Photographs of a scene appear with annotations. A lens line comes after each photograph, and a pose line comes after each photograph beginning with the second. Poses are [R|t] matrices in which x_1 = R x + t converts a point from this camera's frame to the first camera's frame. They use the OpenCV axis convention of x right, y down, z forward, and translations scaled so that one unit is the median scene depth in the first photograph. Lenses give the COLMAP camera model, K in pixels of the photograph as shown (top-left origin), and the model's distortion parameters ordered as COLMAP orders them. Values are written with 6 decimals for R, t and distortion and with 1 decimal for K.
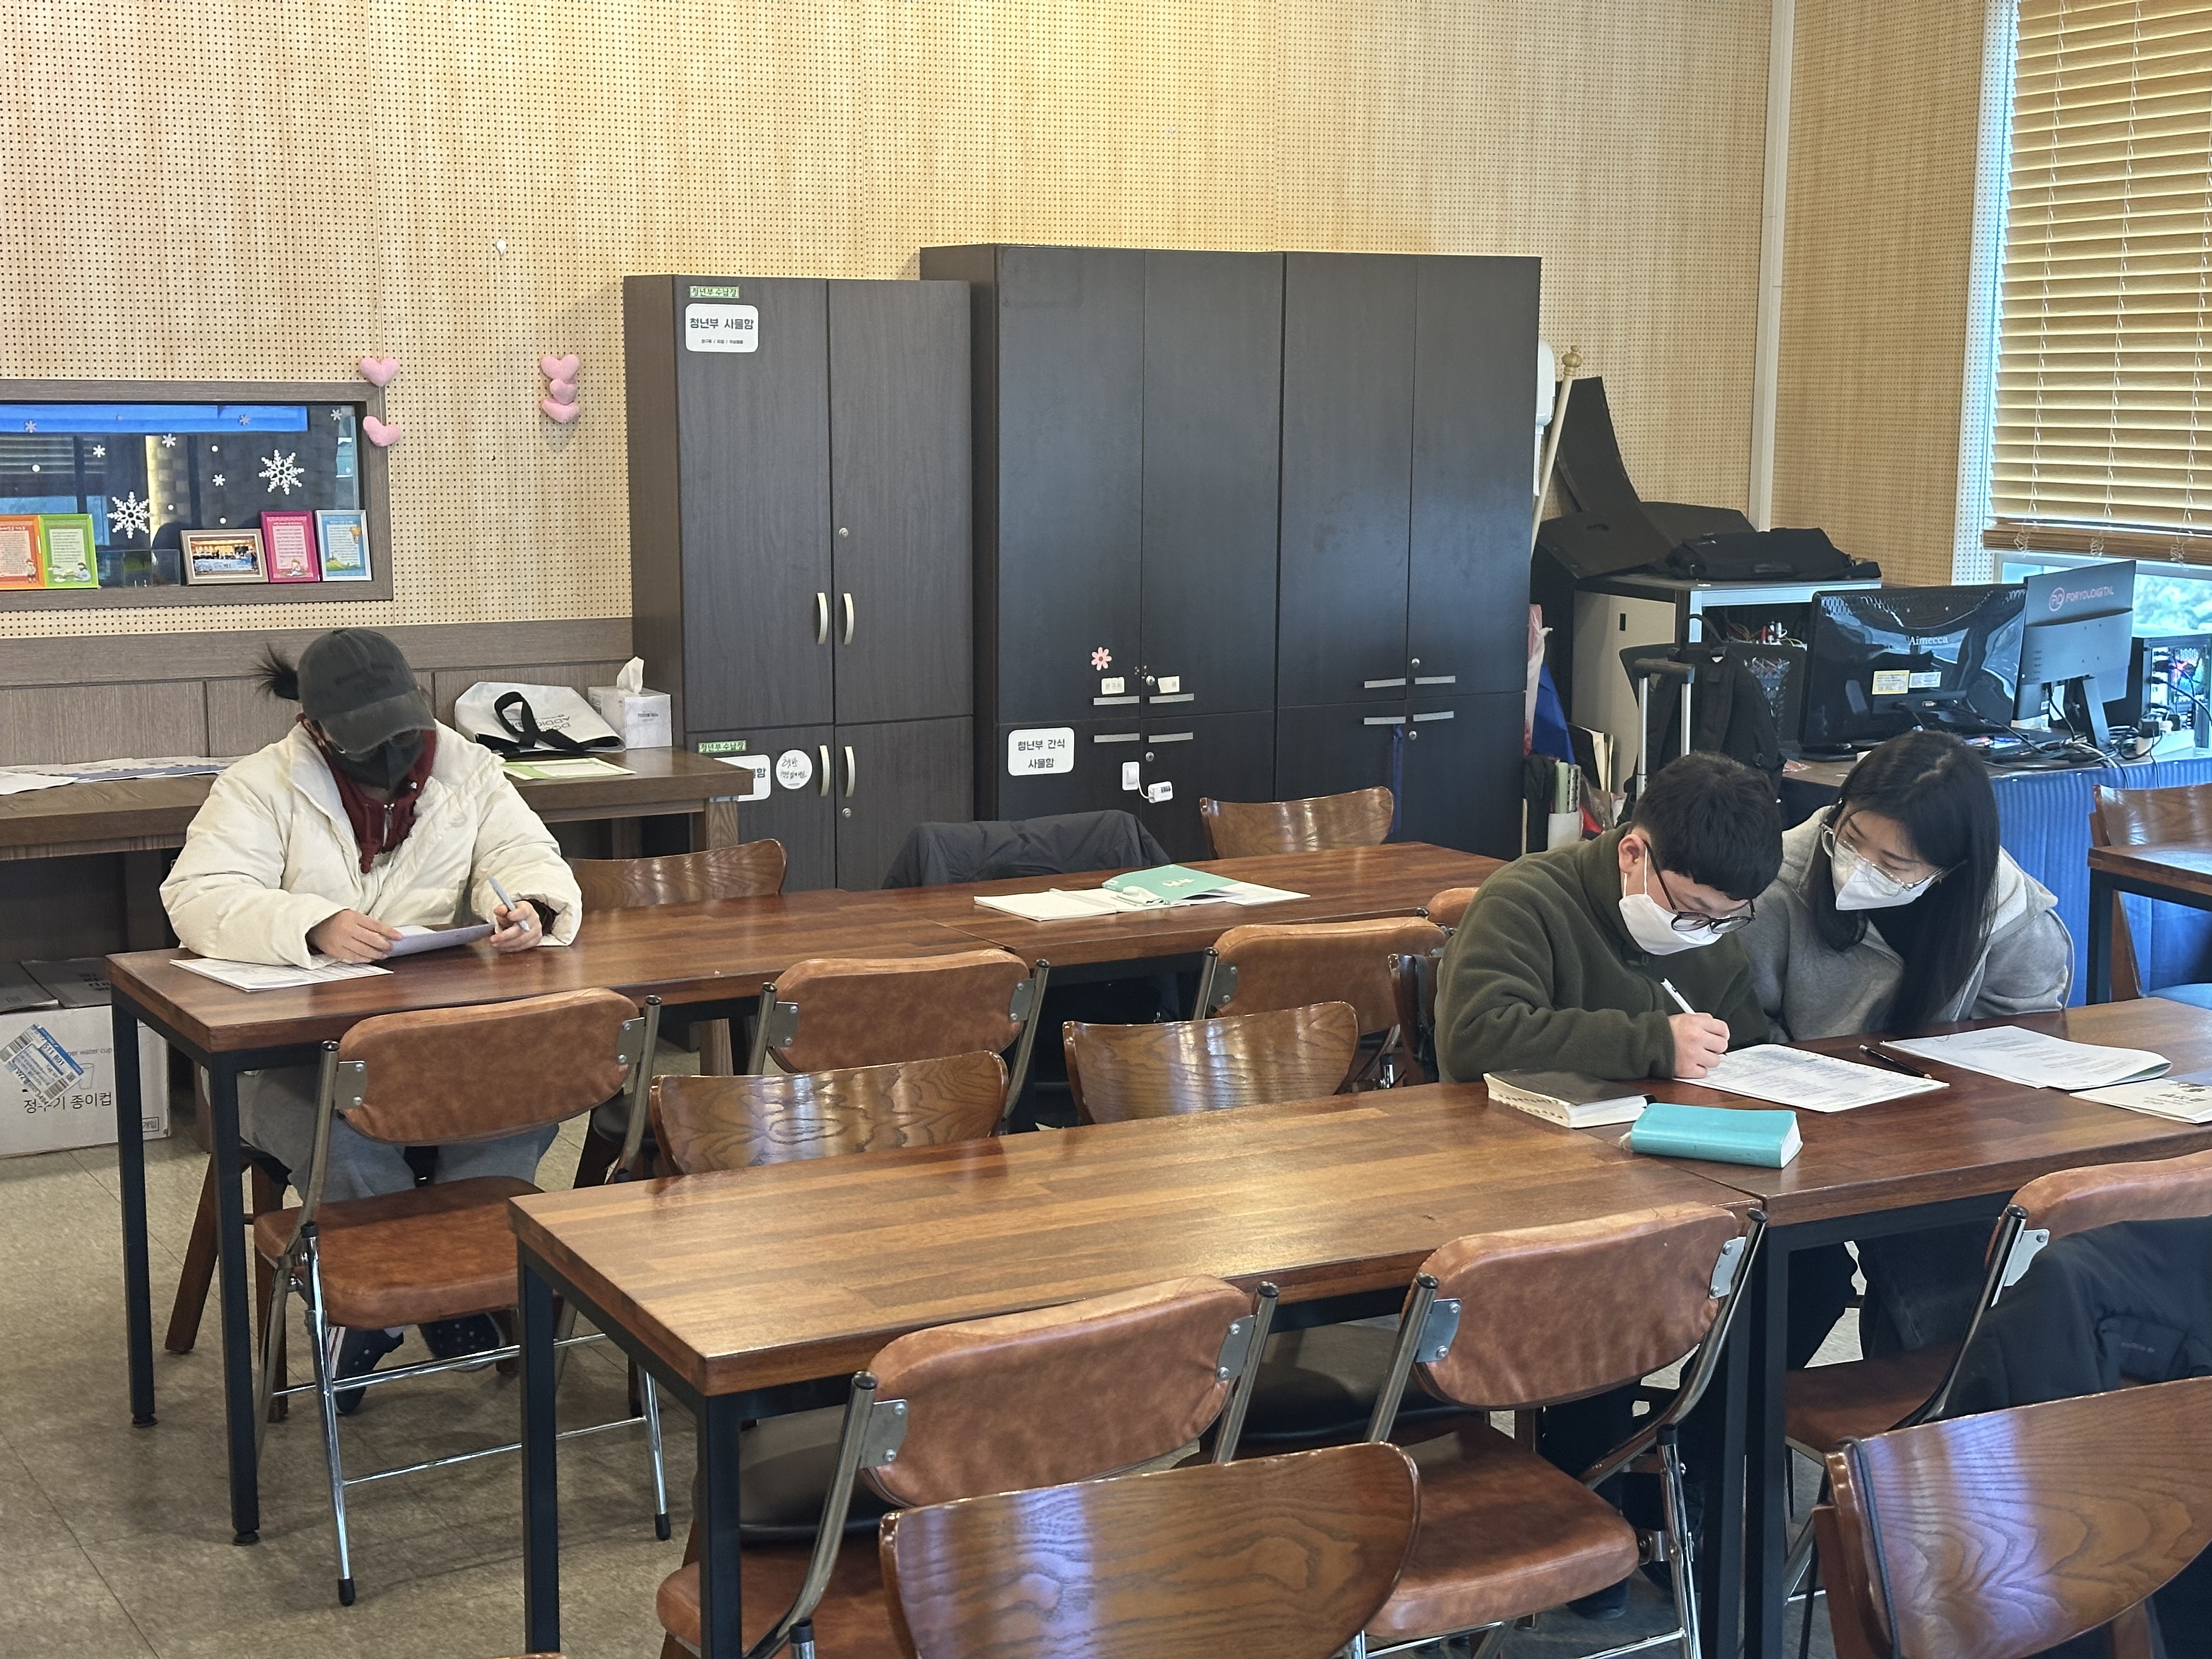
lens RADIAL K [[3060.0, 0, 1083.4], [0, 3060.0, 840.7], [0, 0, 1]] dist [0.131530, 0.000000]
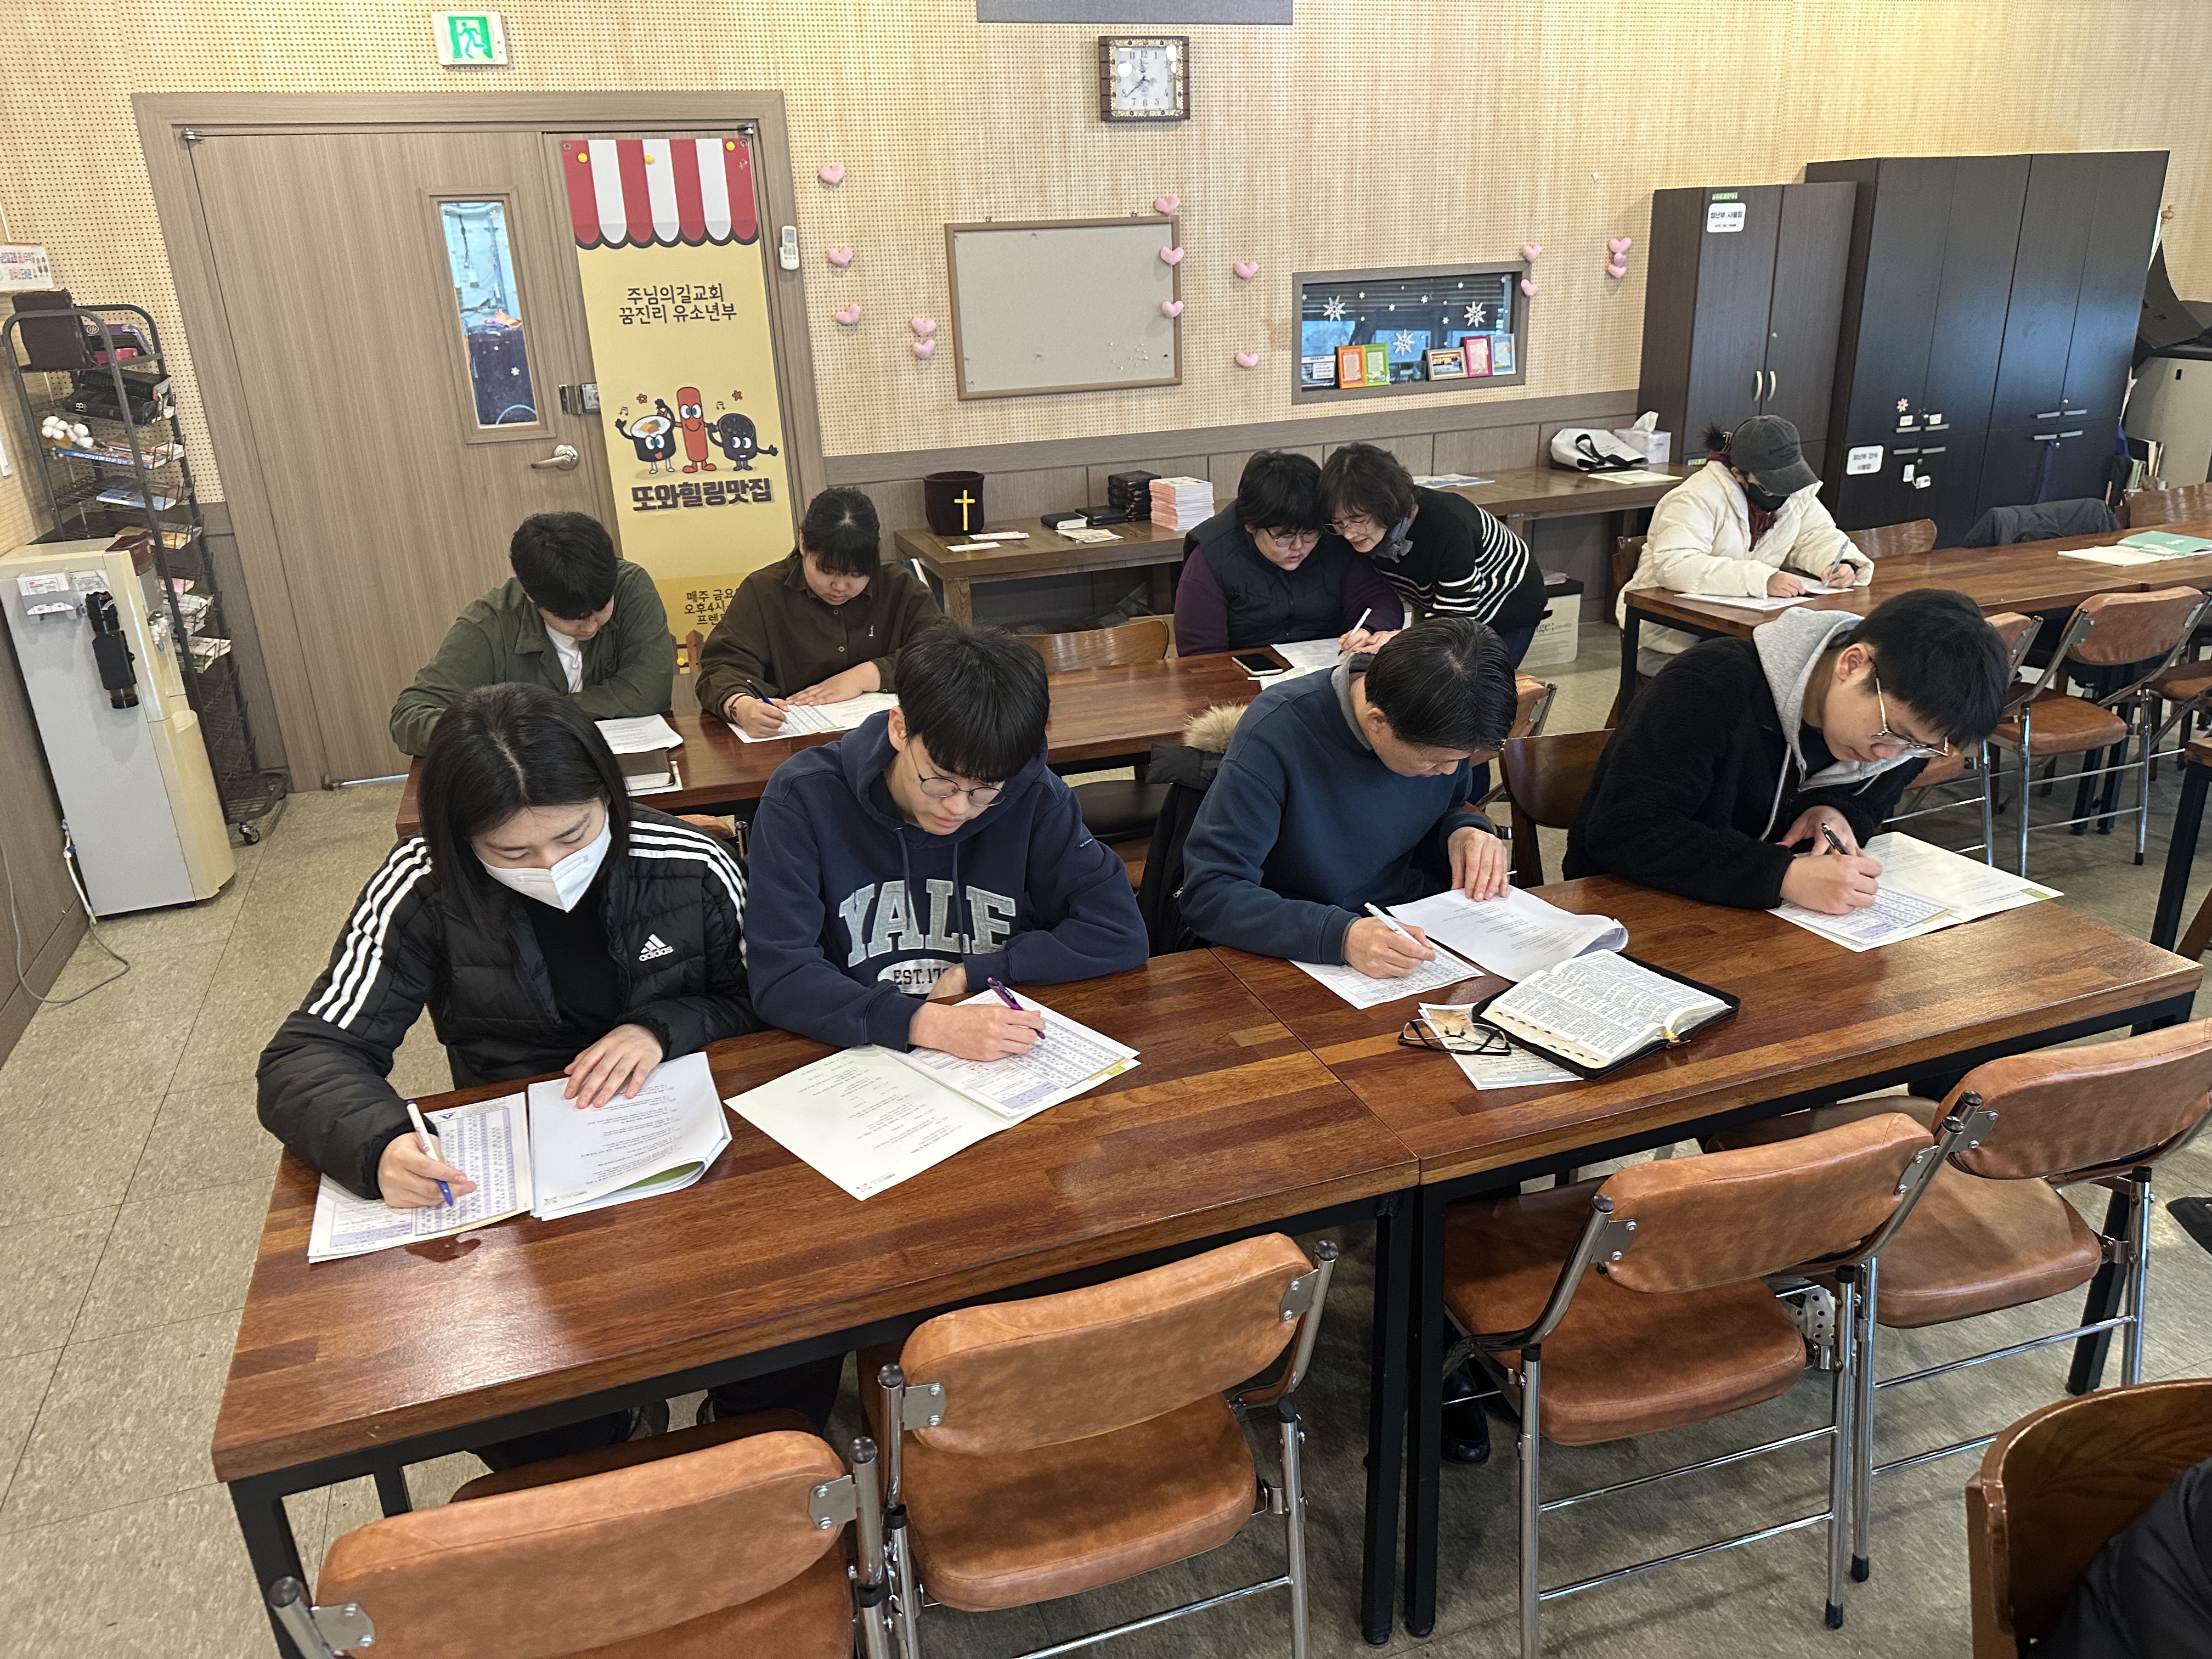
lens RADIAL K [[1553.5, 0, 1116.8], [0, 1553.5, 836.7], [0, 0, 1]] dist [0.045371, -0.054099]
pose [[0.984711, 0.022919, -0.172682, -0.305244], [0.014431, 0.977166, 0.211987, -0.015832], [0.173598, -0.211238, 0.961895, 0.001393]]
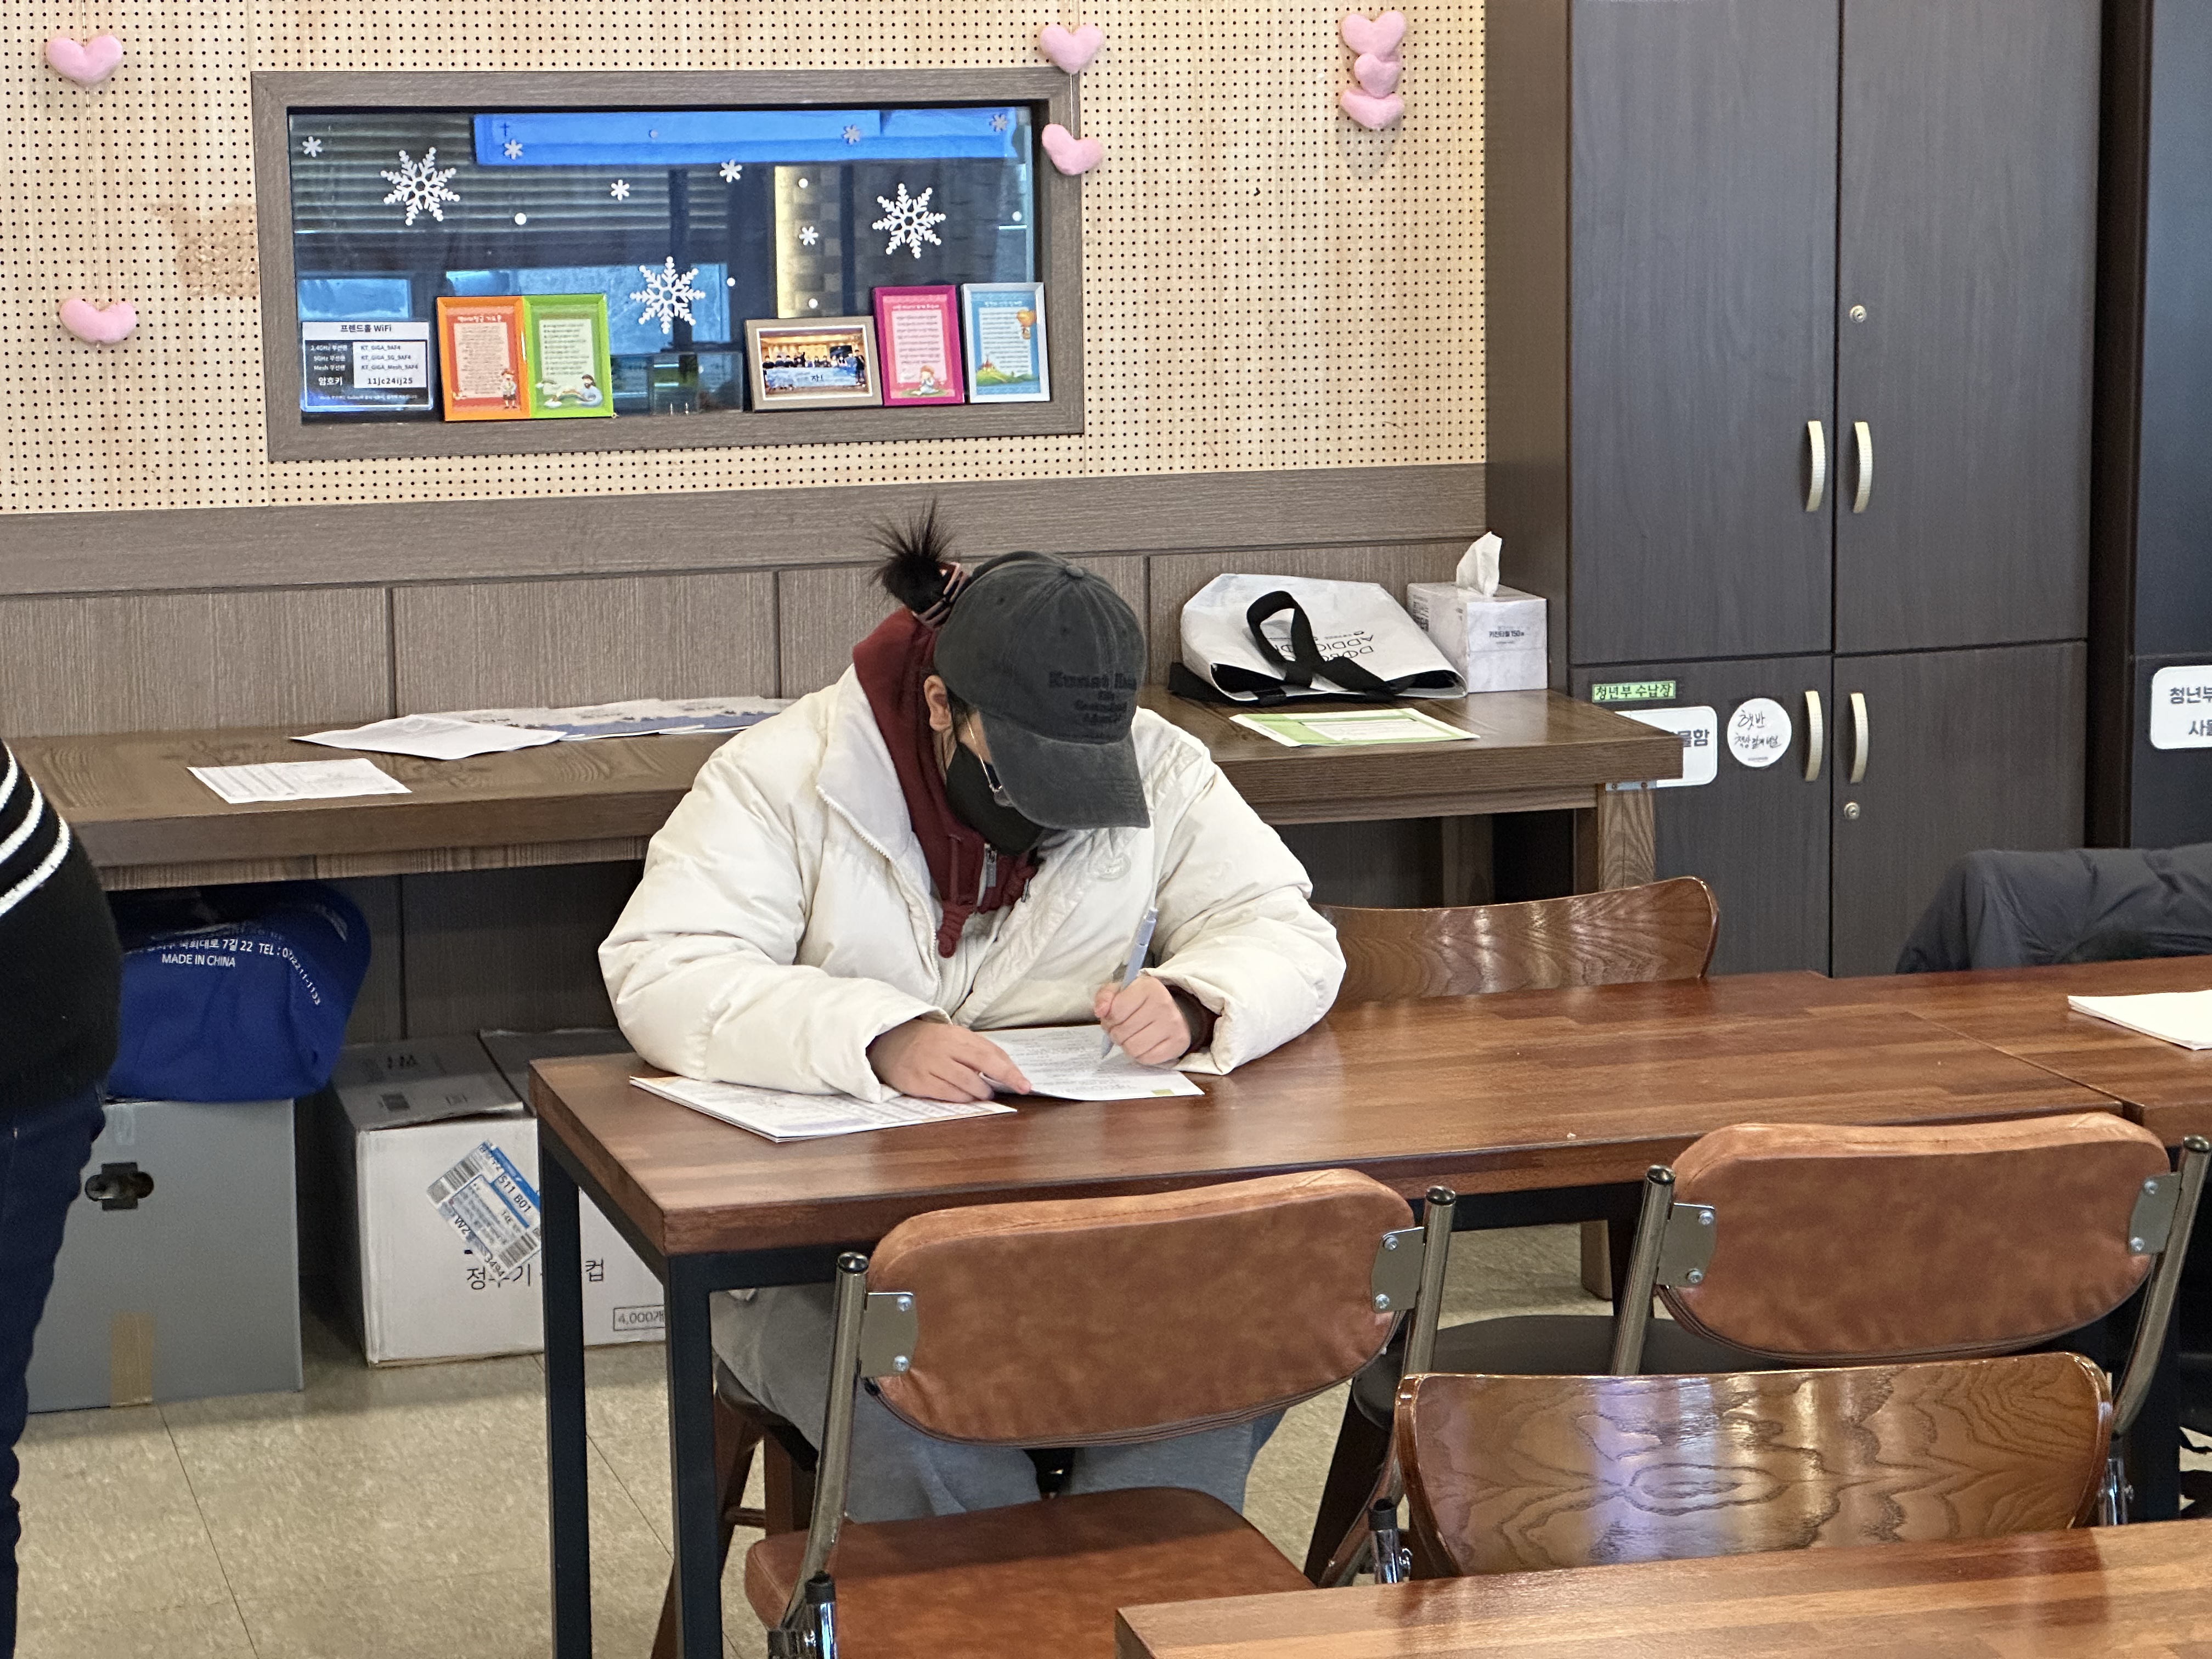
lens RADIAL K [[4903.0, 0, 1130.5], [0, 4903.0, 763.0], [0, 0, 1]] dist [0.201092, 0.000000]
pose [[0.972922, 0.019016, -0.230350, 0.002262], [-0.020833, 0.999768, -0.005459, -0.010671], [0.230192, 0.010110, 0.973093, 0.091160]]
